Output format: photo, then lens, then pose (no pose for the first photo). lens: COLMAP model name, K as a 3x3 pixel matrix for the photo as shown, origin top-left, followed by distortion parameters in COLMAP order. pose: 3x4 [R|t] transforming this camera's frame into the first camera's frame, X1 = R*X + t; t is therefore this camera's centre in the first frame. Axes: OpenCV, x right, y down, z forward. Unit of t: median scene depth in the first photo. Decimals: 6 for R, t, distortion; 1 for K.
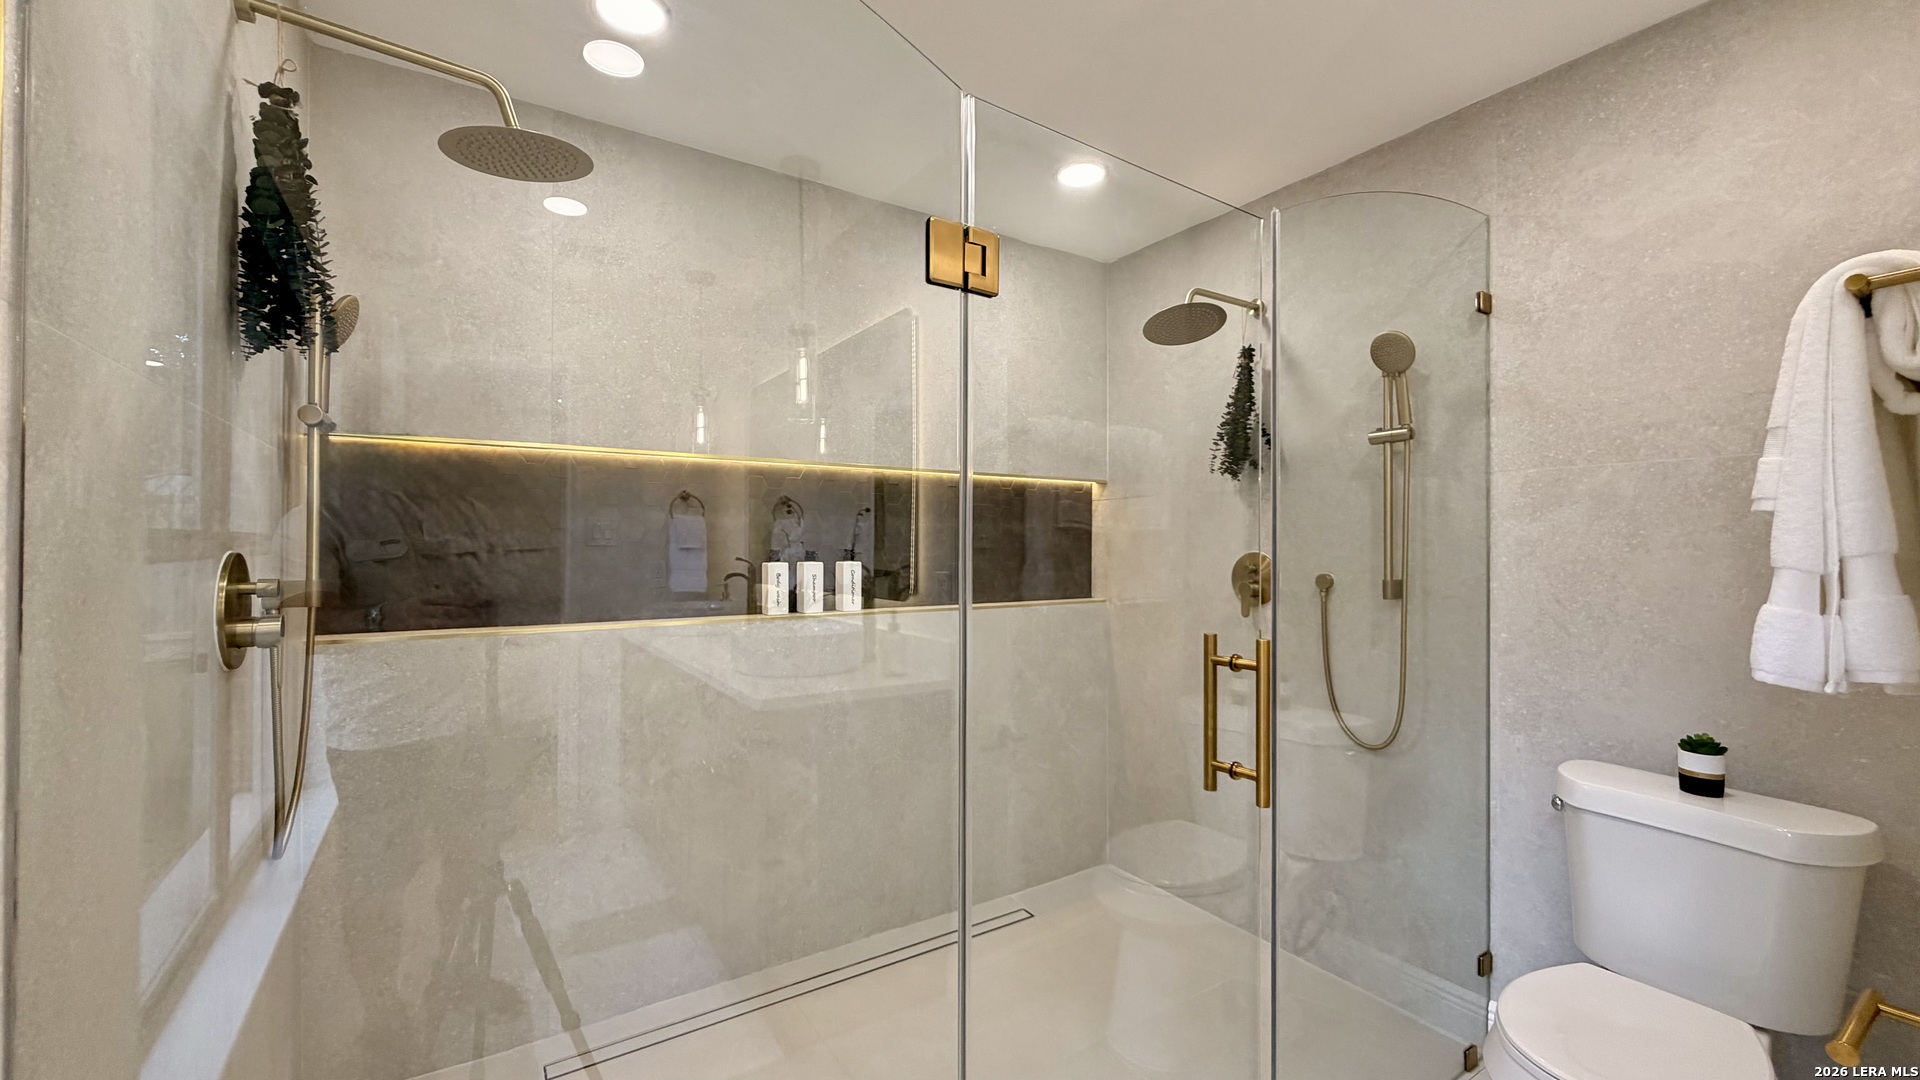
lens RADIAL K [[768.2, 0, 967.7], [0, 768.2, 536.8], [0, 0, 1]] dist [0.001037, -0.000084]
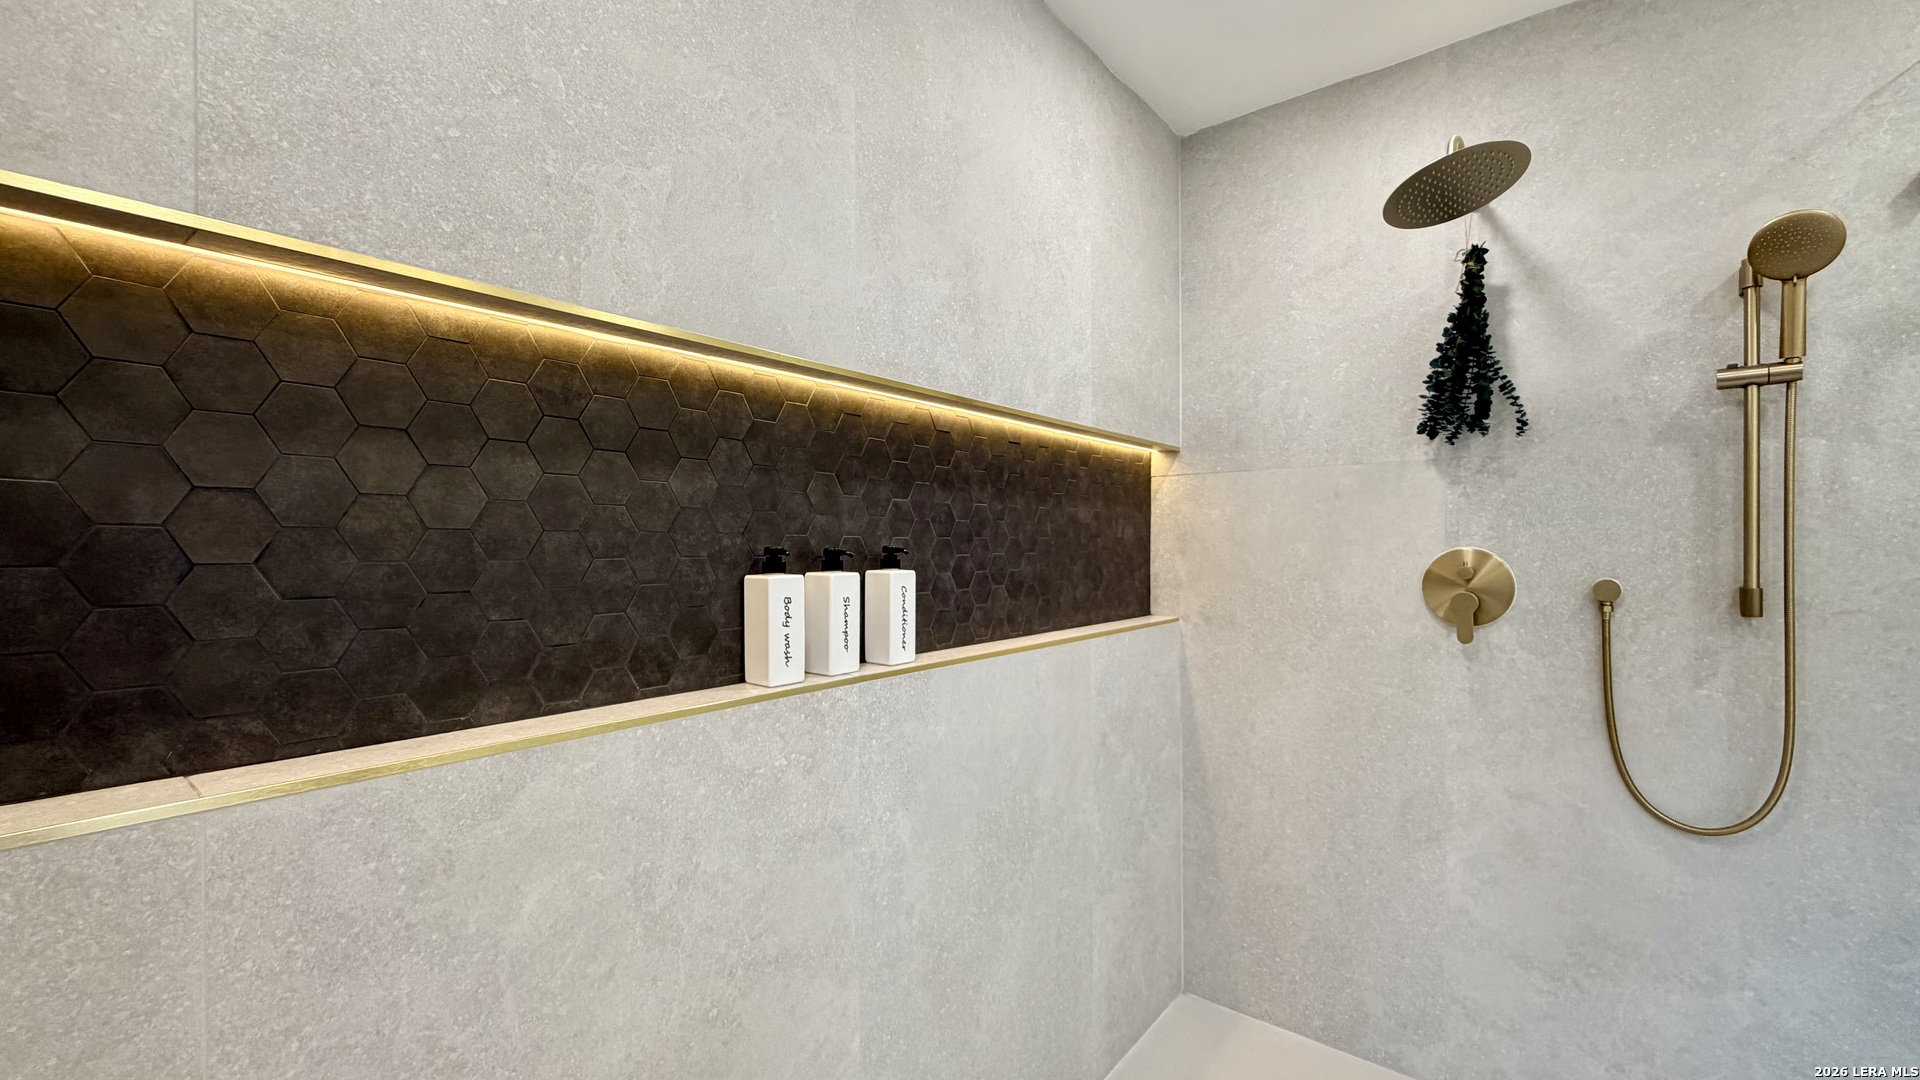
lens RADIAL K [[768.2, 0, 964.0], [0, 768.2, 545.5], [0, 0, 1]] dist [0.001037, -0.000084]
pose [[0.950647, -0.003426, 0.310256, -0.287488], [-0.000688, 0.999913, 0.013151, 0.008558], [-0.310274, -0.012715, 0.950562, 0.507763]]
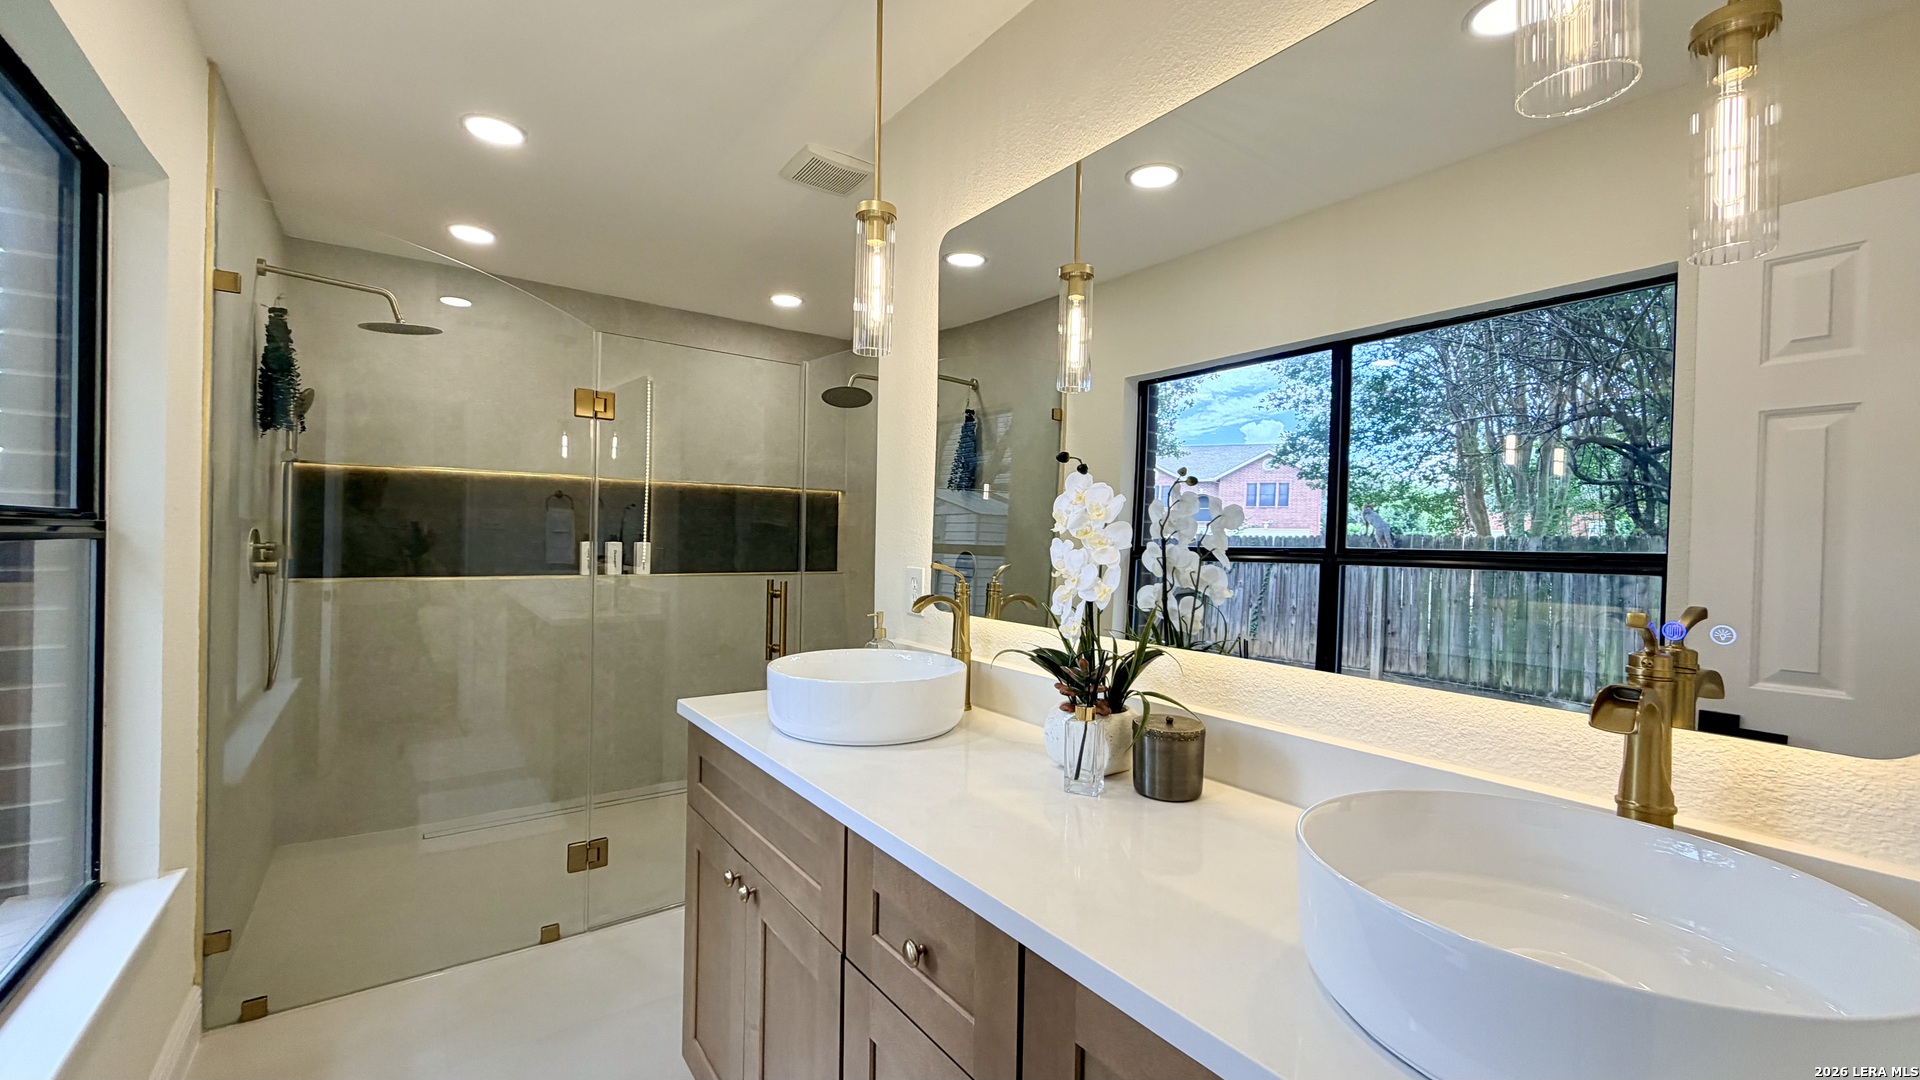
lens RADIAL K [[768.2, 0, 964.9], [0, 768.2, 540.4], [0, 0, 1]] dist [0.001037, -0.000084]
pose [[0.999025, 0.017135, 0.040682, 0.450492], [-0.017801, 0.999712, 0.016087, -0.008618], [-0.040394, -0.016796, 0.999043, -0.590444]]
